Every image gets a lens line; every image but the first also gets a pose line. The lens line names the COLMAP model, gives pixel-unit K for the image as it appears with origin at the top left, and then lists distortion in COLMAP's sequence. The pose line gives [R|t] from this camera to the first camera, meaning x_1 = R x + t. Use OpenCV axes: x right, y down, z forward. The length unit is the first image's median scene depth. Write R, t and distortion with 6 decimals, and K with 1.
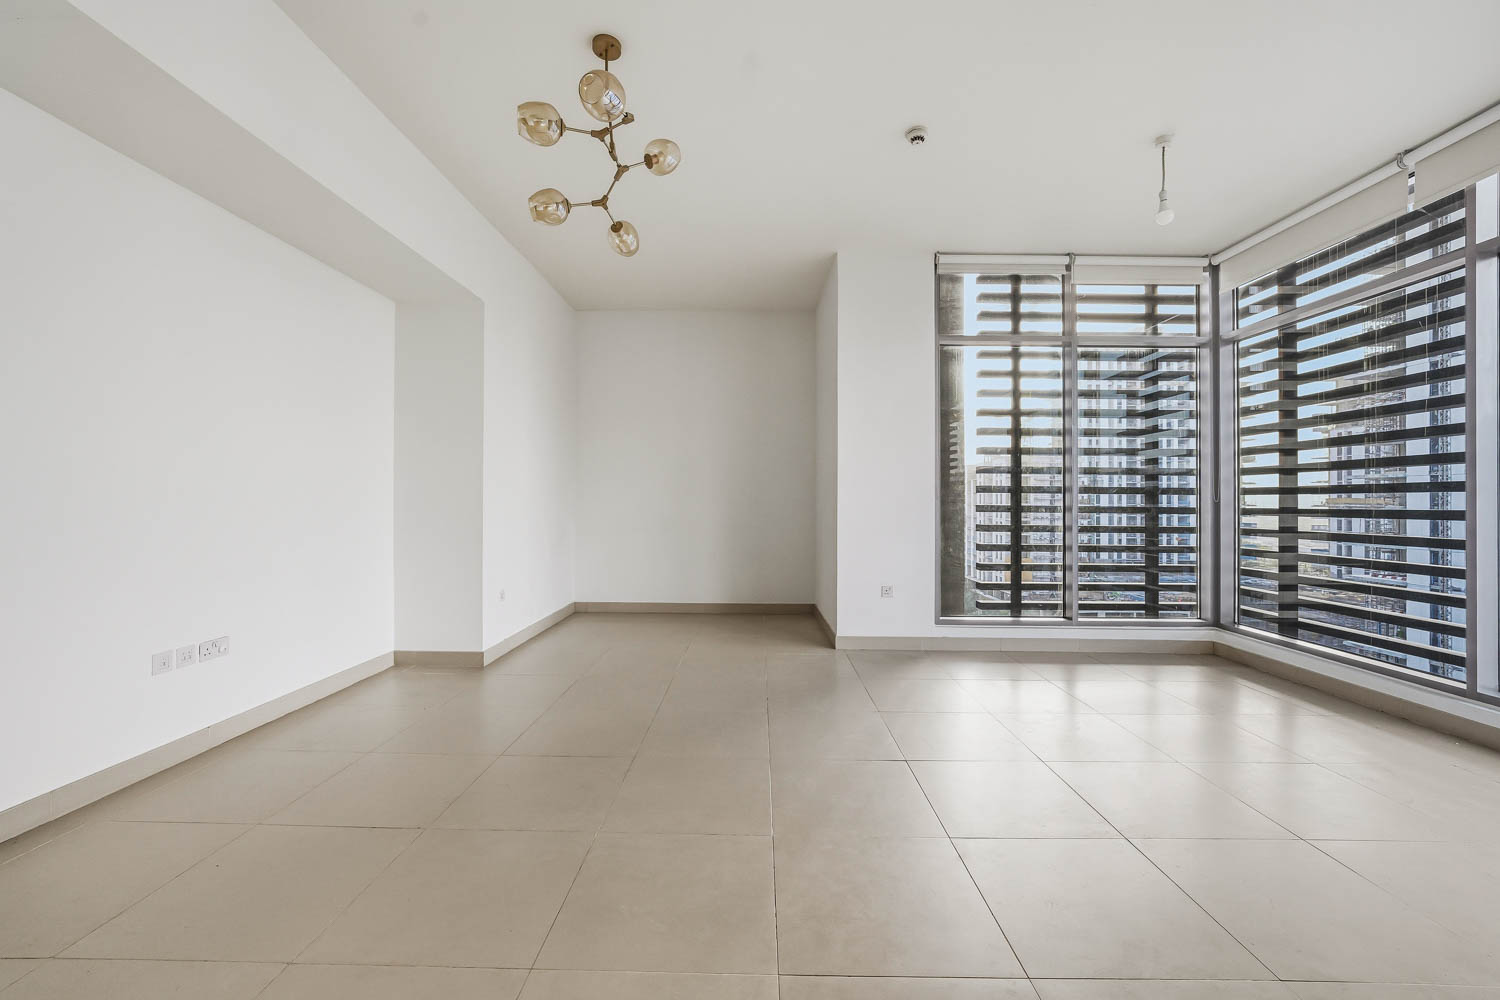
lens RADIAL K [[593.1, 0, 748.5], [0, 593.1, 496.6], [0, 0, 1]] dist [-0.016871, 0.001247]
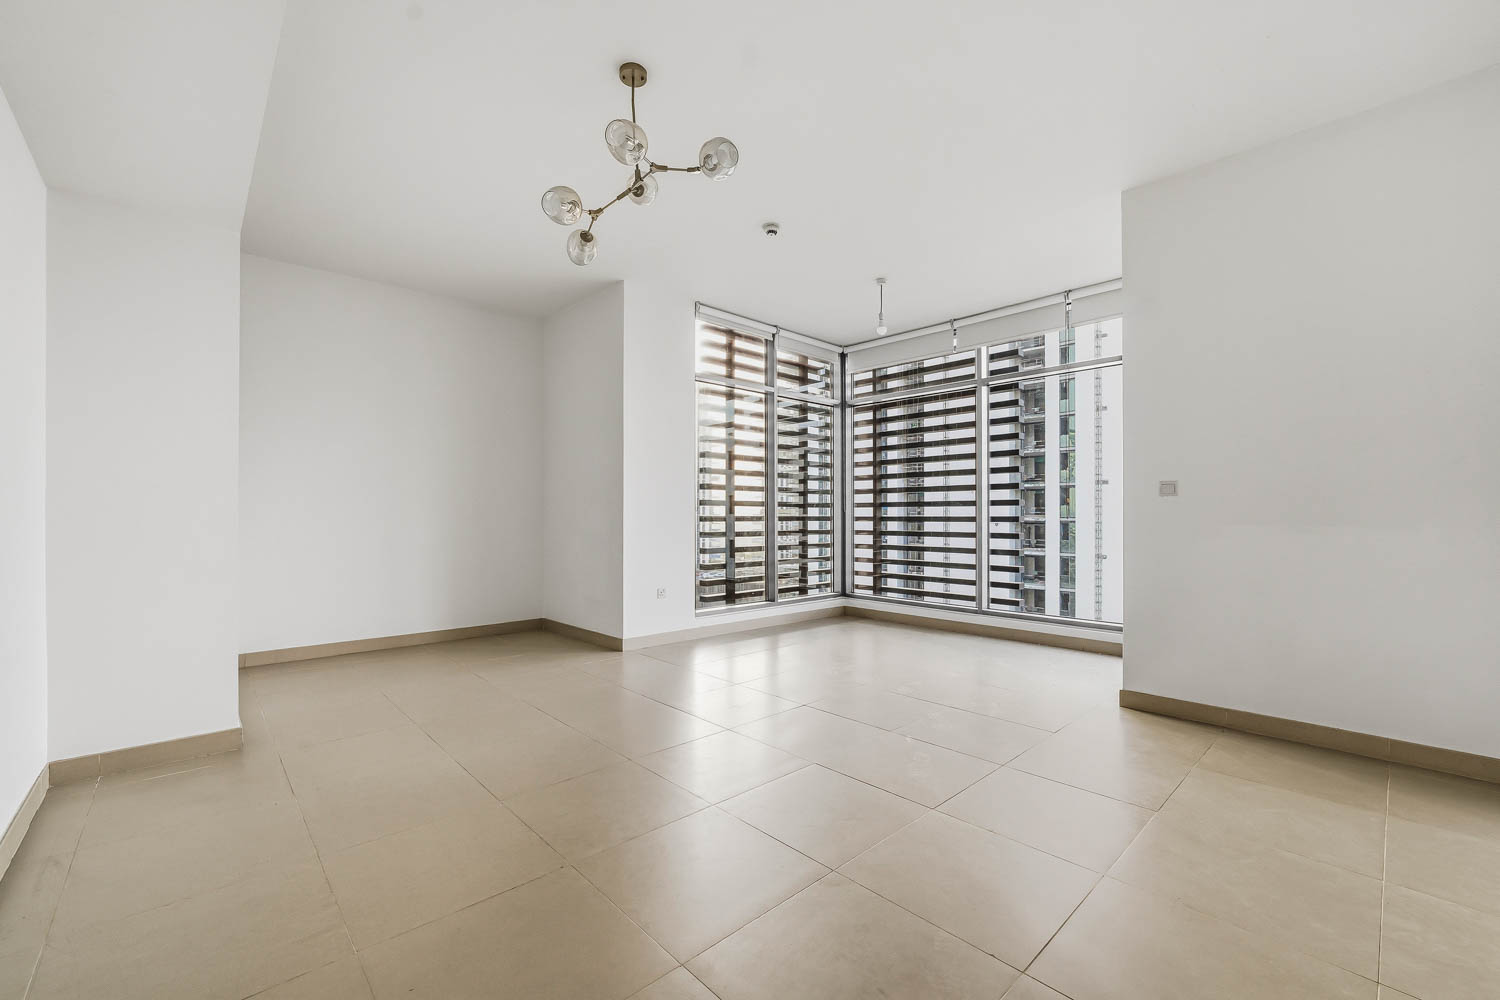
lens RADIAL K [[593.1, 0, 777.1], [0, 593.1, 509.3], [0, 0, 1]] dist [-0.016871, 0.001247]
pose [[0.718414, -0.001131, 0.695615, -0.364705], [0.000844, 0.999999, 0.000754, 0.000287], [-0.695616, 0.000045, 0.718414, 0.035825]]
